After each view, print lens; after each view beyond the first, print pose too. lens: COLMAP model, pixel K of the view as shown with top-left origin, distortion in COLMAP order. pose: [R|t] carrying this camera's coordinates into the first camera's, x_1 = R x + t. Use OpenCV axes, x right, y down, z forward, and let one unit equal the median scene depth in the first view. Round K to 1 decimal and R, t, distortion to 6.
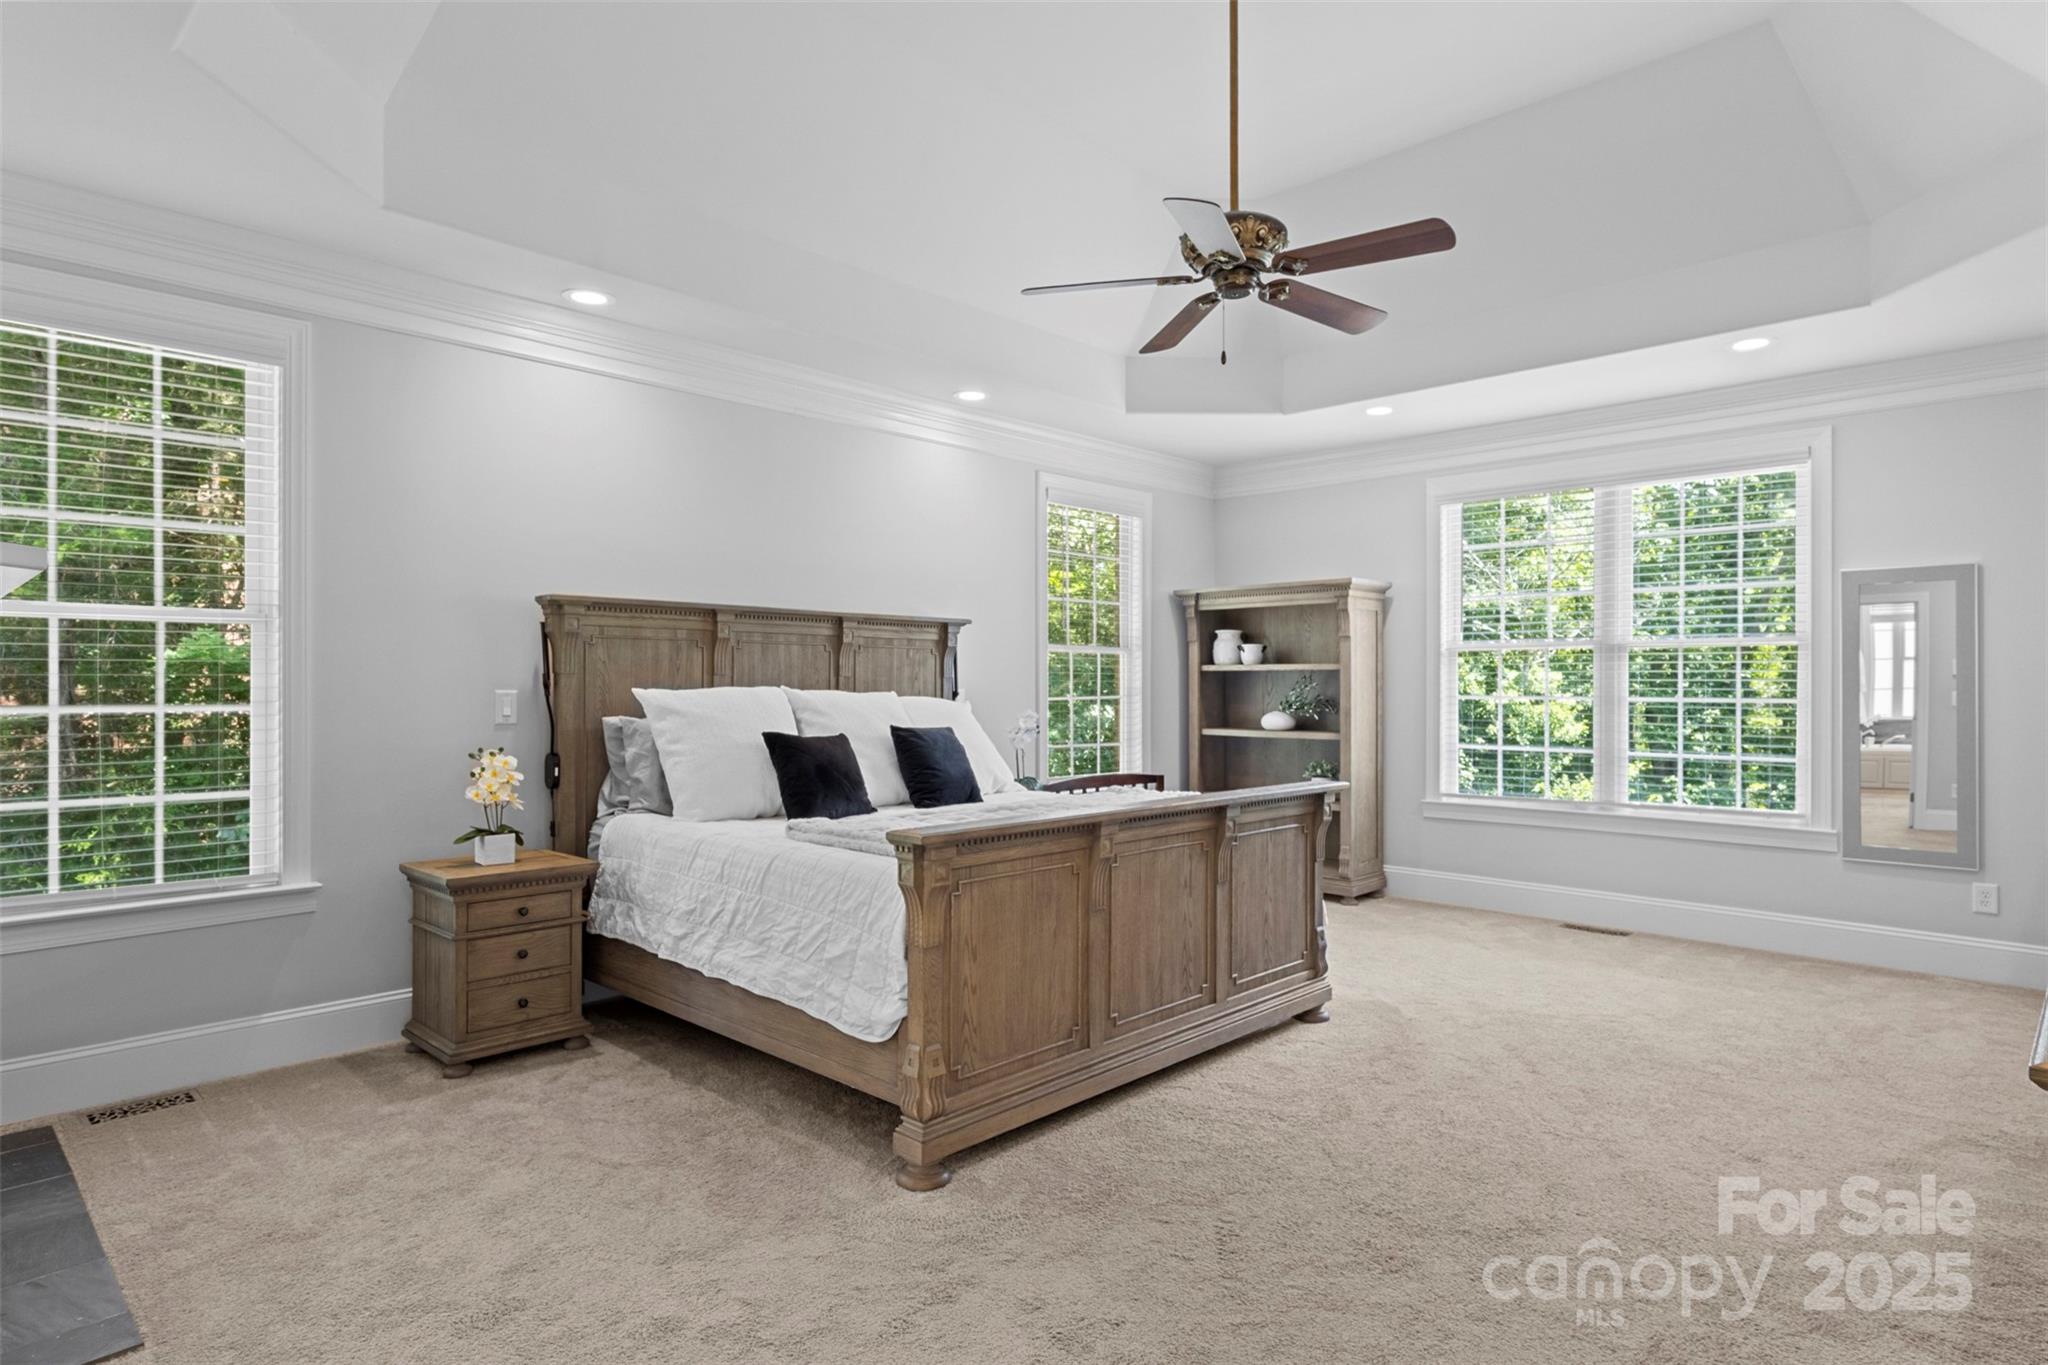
lens RADIAL K [[1113.8, 0, 1009.2], [0, 1113.8, 685.9], [0, 0, 1]] dist [-0.001575, 0.000057]
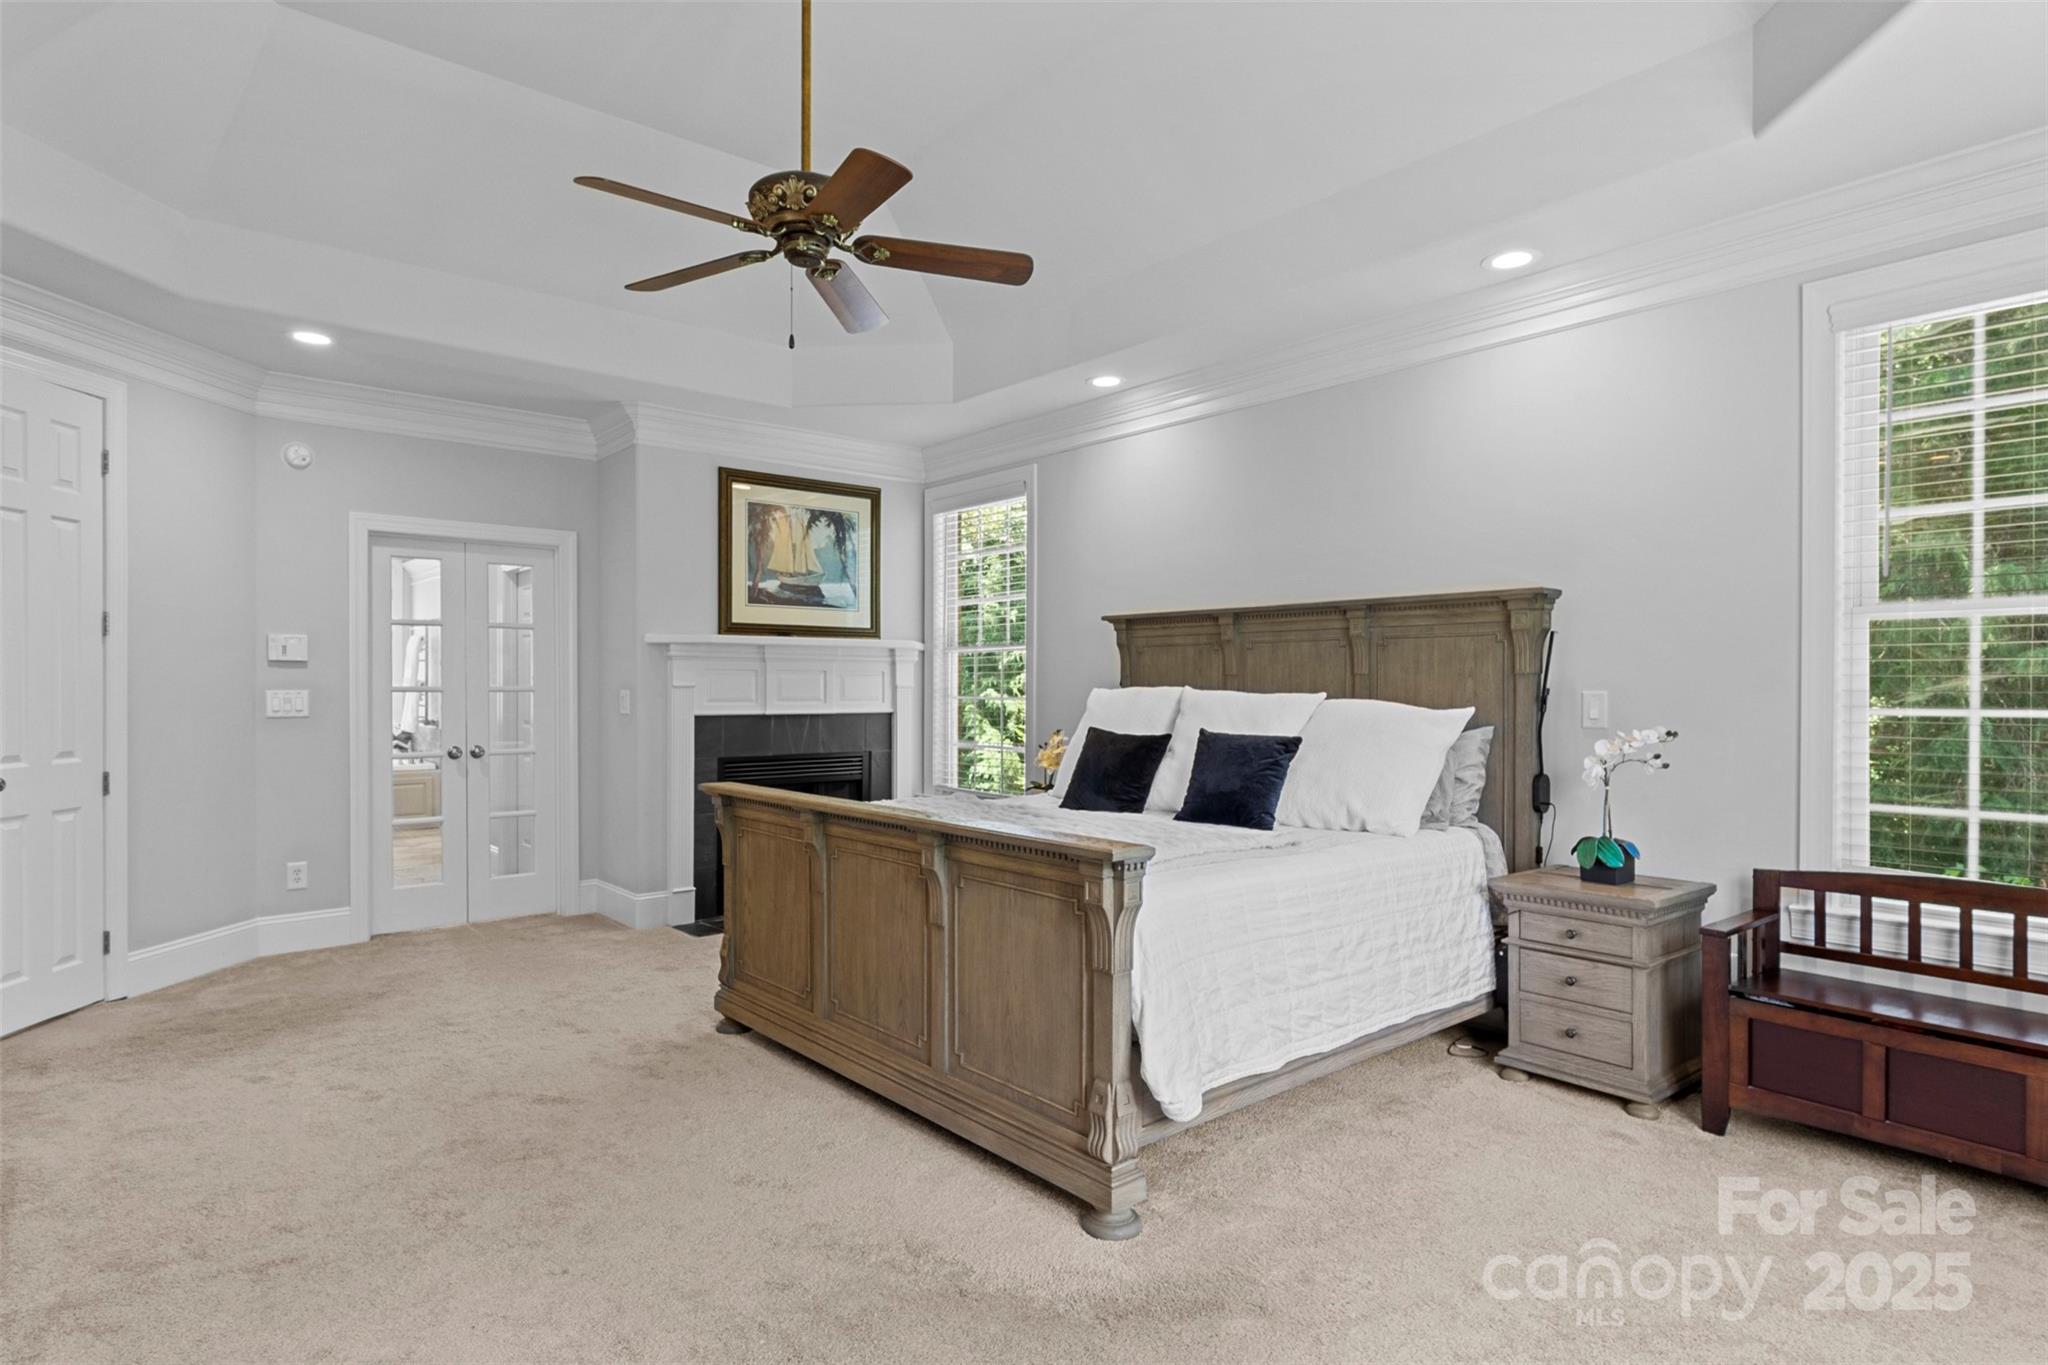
lens RADIAL K [[1113.8, 0, 1009.4], [0, 1113.8, 685.7], [0, 0, 1]] dist [-0.001575, 0.000057]
pose [[-0.104038, -0.005564, -0.994558, 0.792292], [-0.004864, 0.999975, -0.005086, 0.005423], [0.994561, 0.004309, -0.104063, 0.907451]]
